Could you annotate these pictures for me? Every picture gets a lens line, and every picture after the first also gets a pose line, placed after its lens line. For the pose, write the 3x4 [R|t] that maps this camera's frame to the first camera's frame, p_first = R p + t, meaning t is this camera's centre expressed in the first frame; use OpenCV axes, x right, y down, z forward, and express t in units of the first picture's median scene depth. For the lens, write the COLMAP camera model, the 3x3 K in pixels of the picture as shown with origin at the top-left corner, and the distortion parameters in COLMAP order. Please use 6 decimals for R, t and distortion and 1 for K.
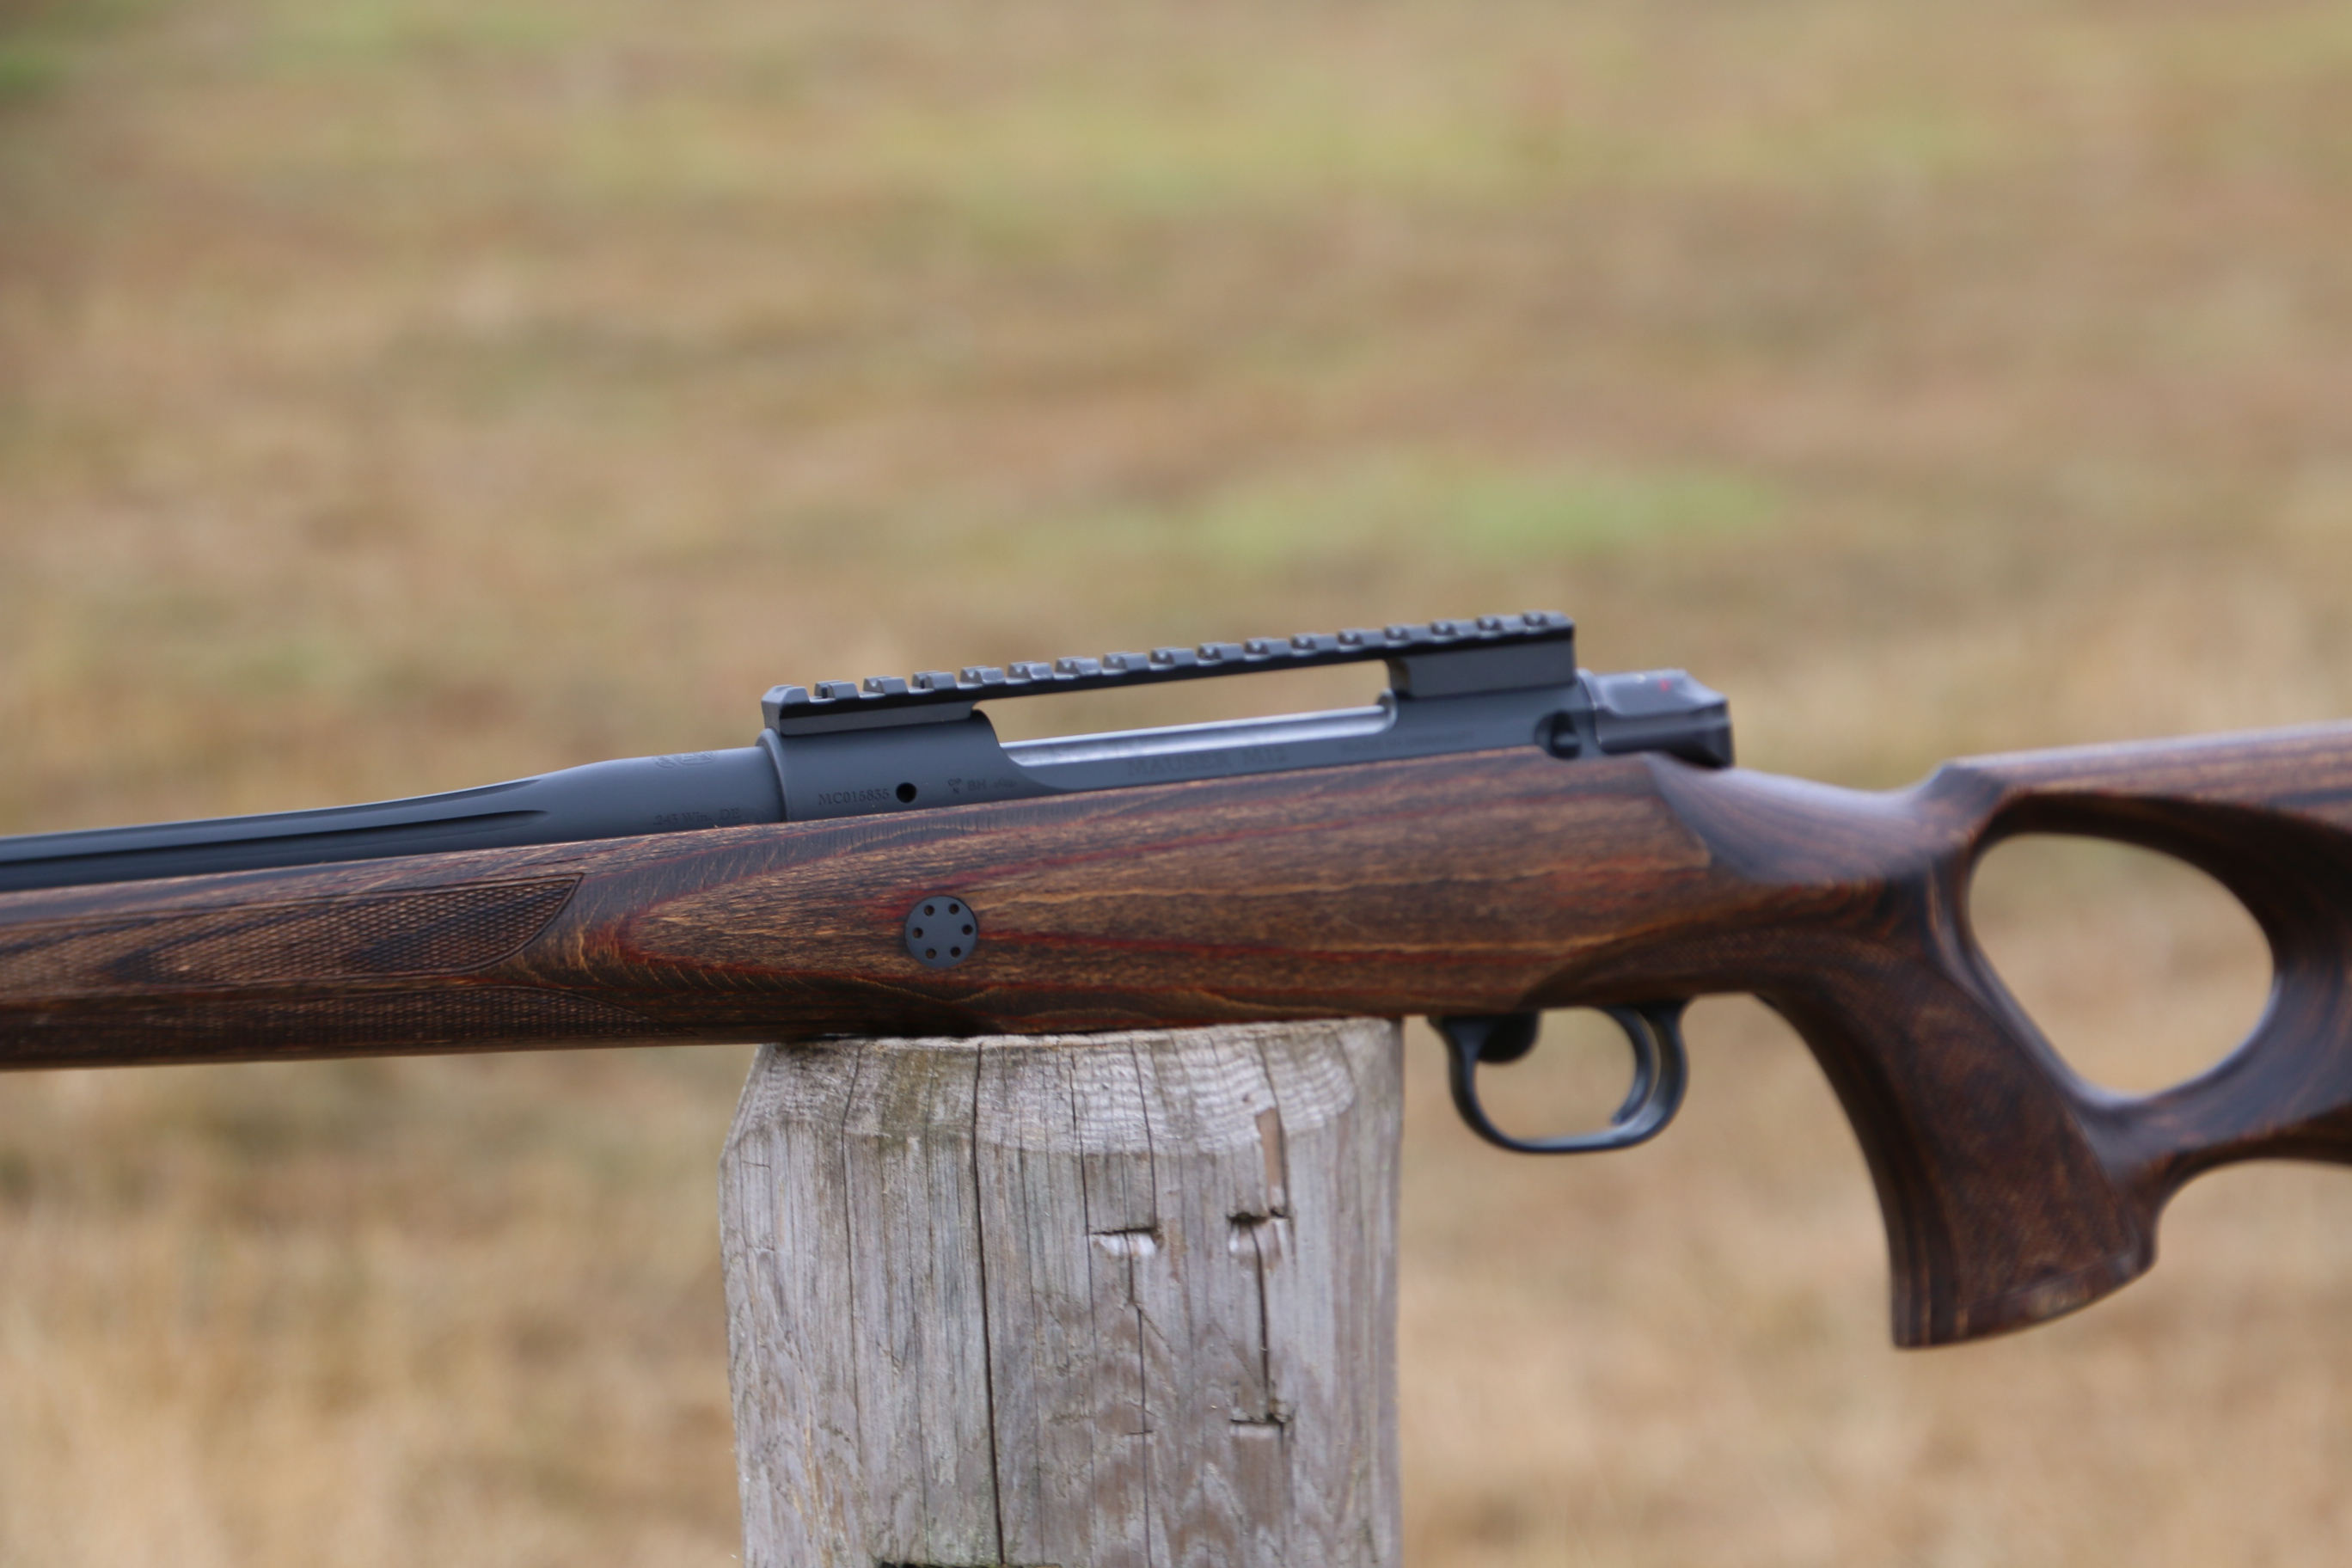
lens RADIAL K [[7505.9, 0, 1363.1], [0, 7505.9, 949.2], [0, 0, 1]] dist [1.215536, -0.015647]
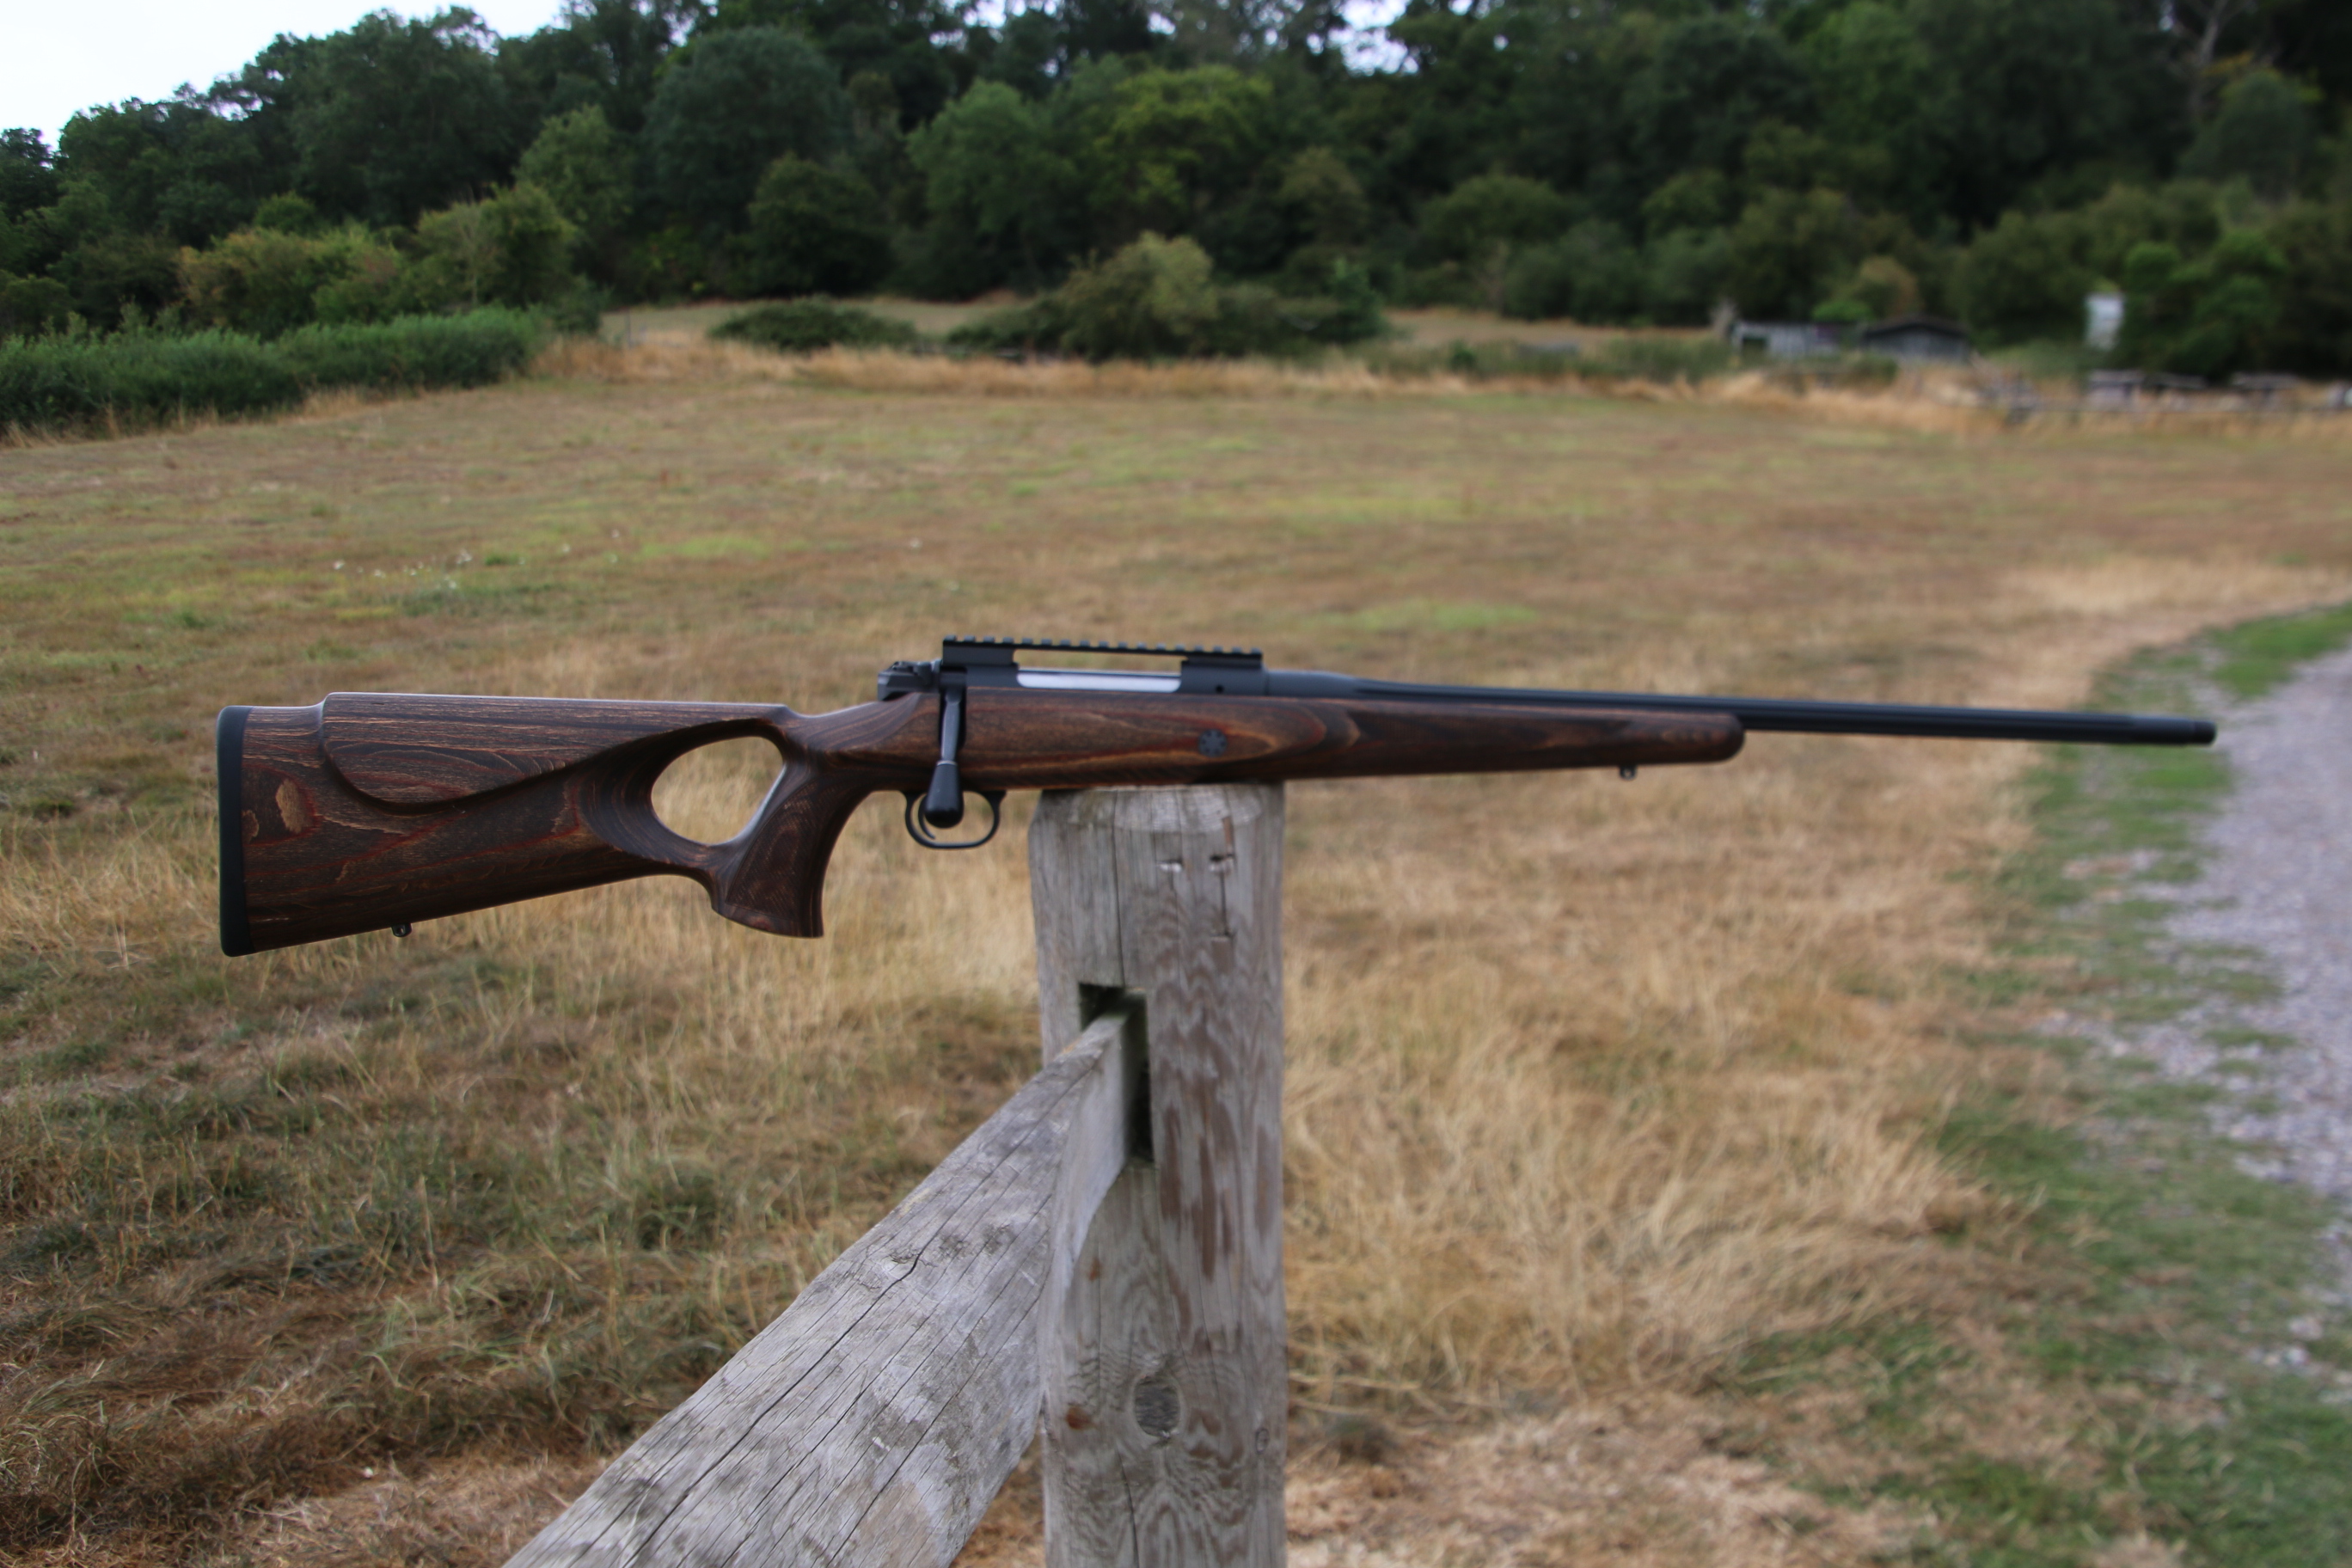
lens RADIAL K [[2227.6, 0, 1282.4], [0, 2227.6, 850.4], [0, 0, 1]] dist [-0.029069, 0.147874]
pose [[0.997835, 0.019686, -0.062756, 0.054545], [-0.016771, 0.998772, 0.046628, -0.003050], [0.063597, -0.045475, 0.996939, 0.228631]]
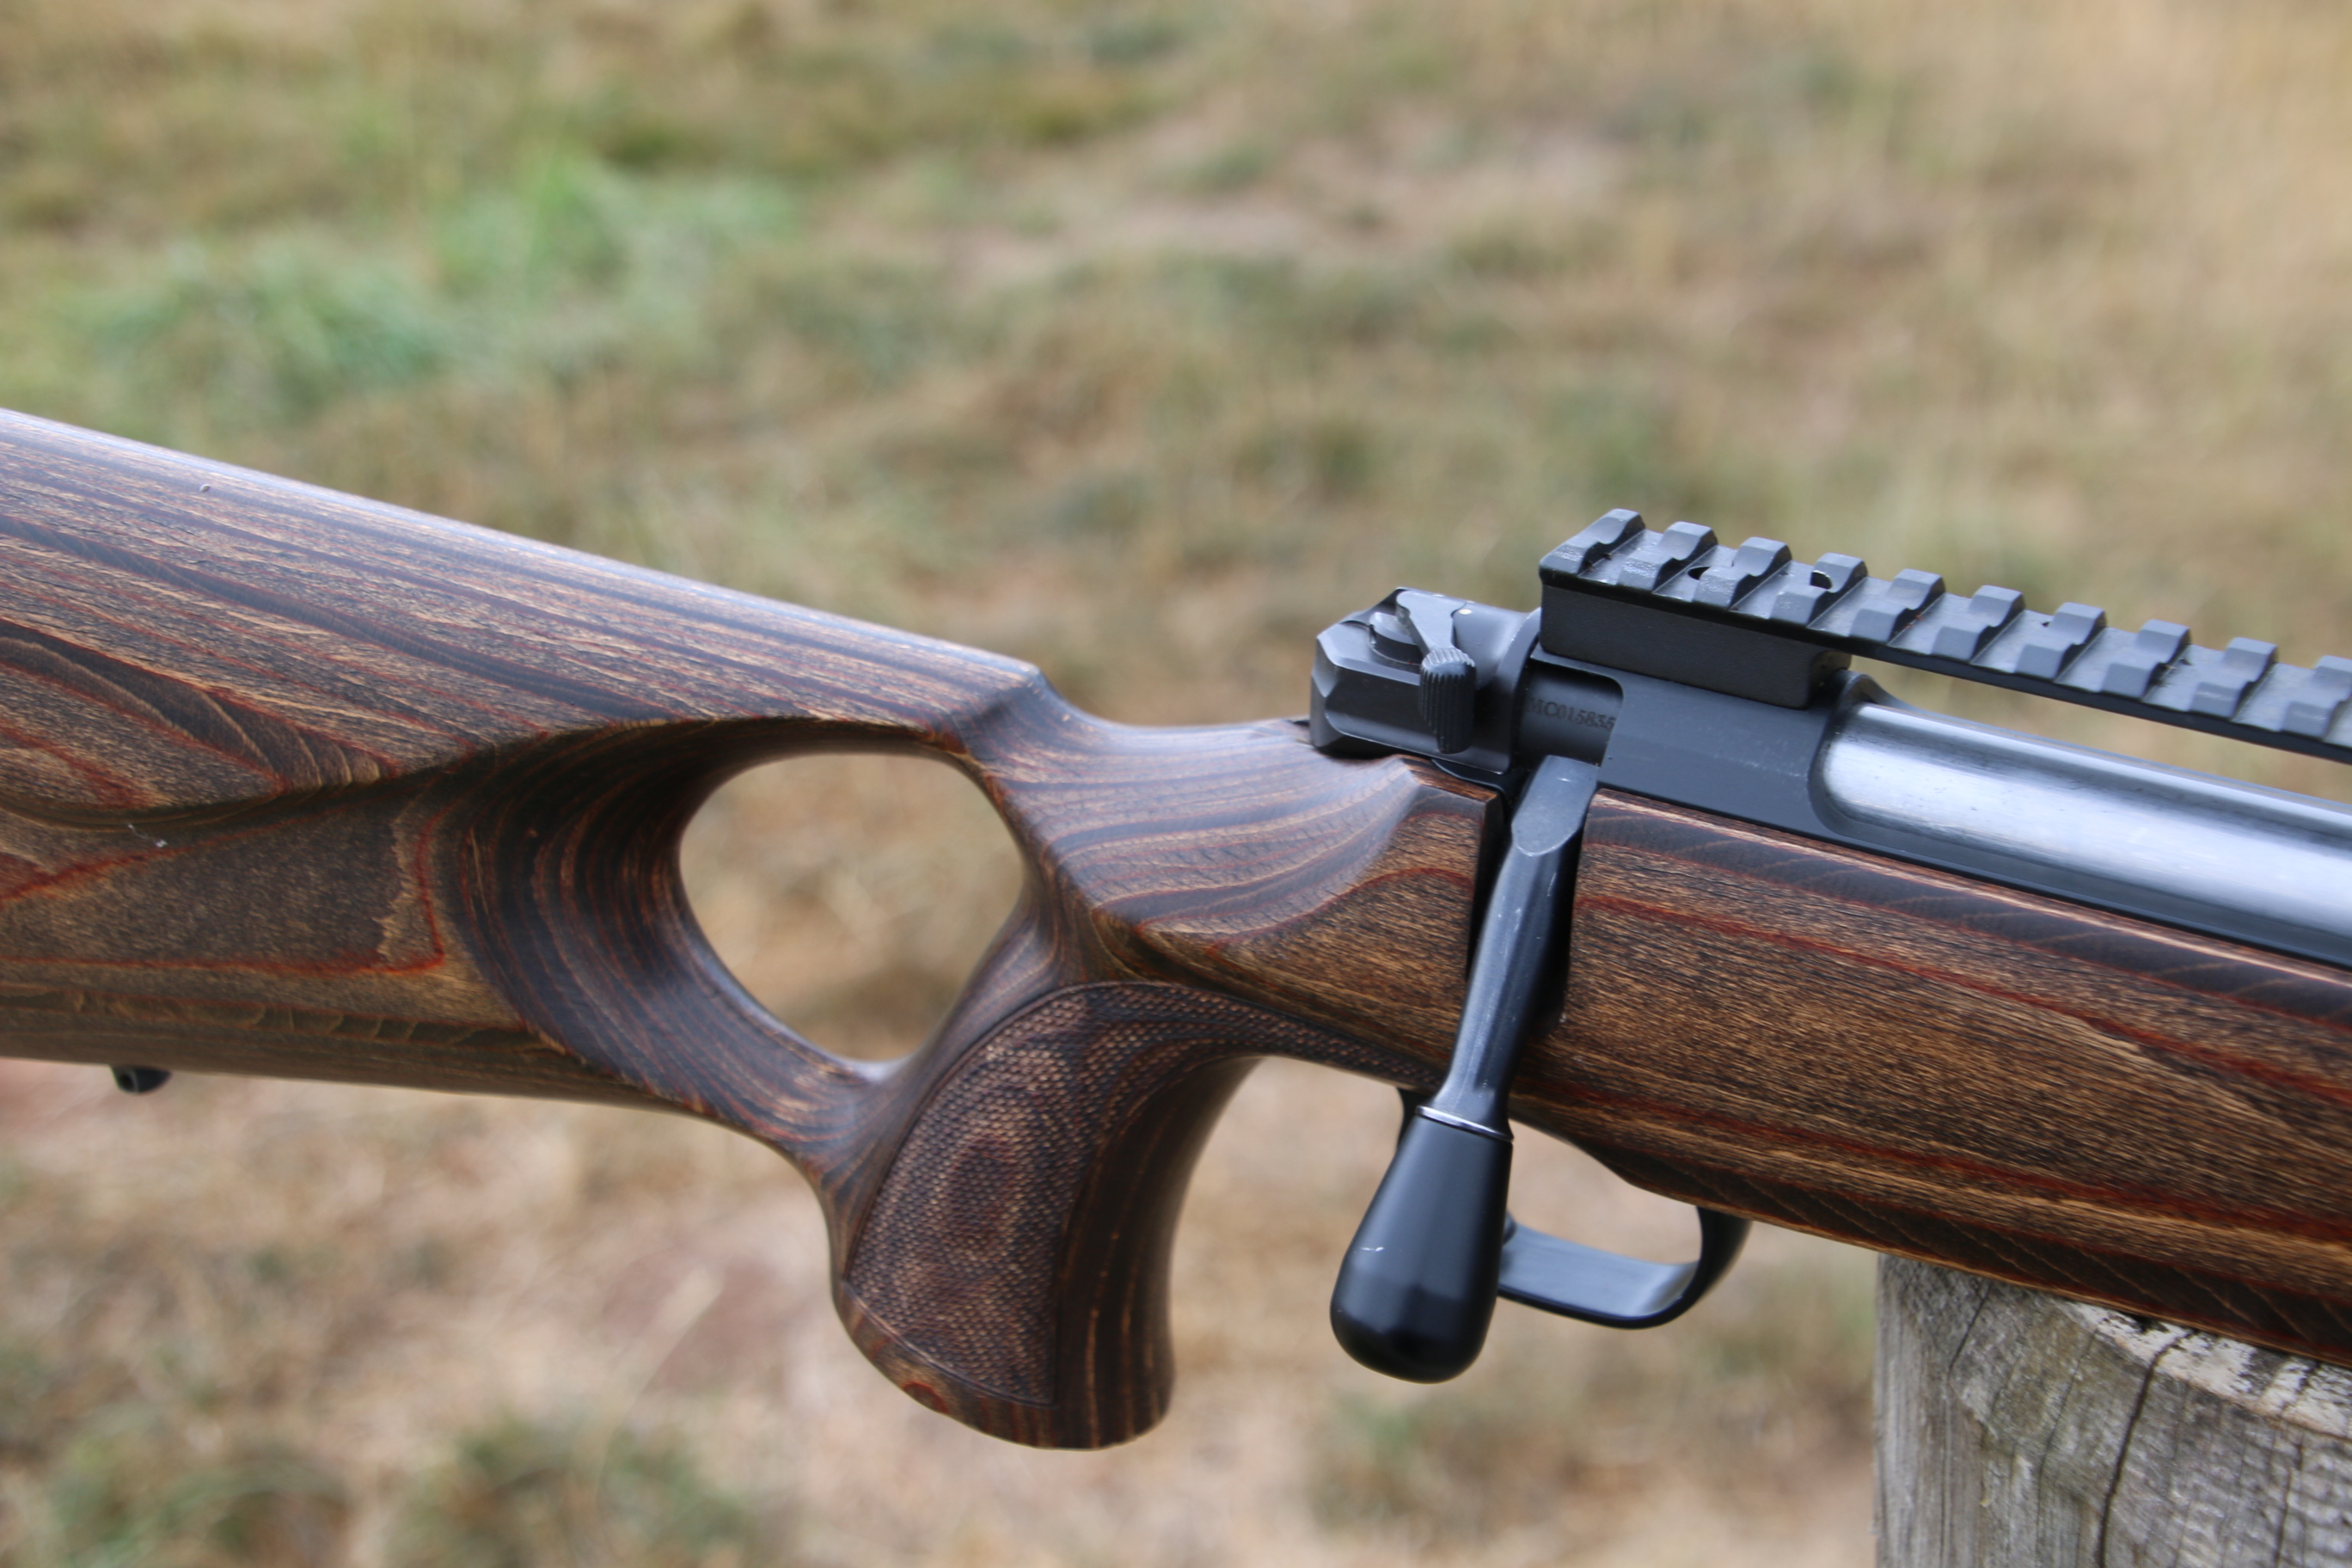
lens RADIAL K [[3176.7, 0, 1301.6], [0, 3176.7, 854.7], [0, 0, 1]] dist [0.074735, 0.226987]
pose [[0.804922, 0.258796, -0.533972, 0.018518], [-0.036375, 0.919708, 0.390915, -0.116747], [0.592265, -0.295233, 0.749706, 0.770960]]
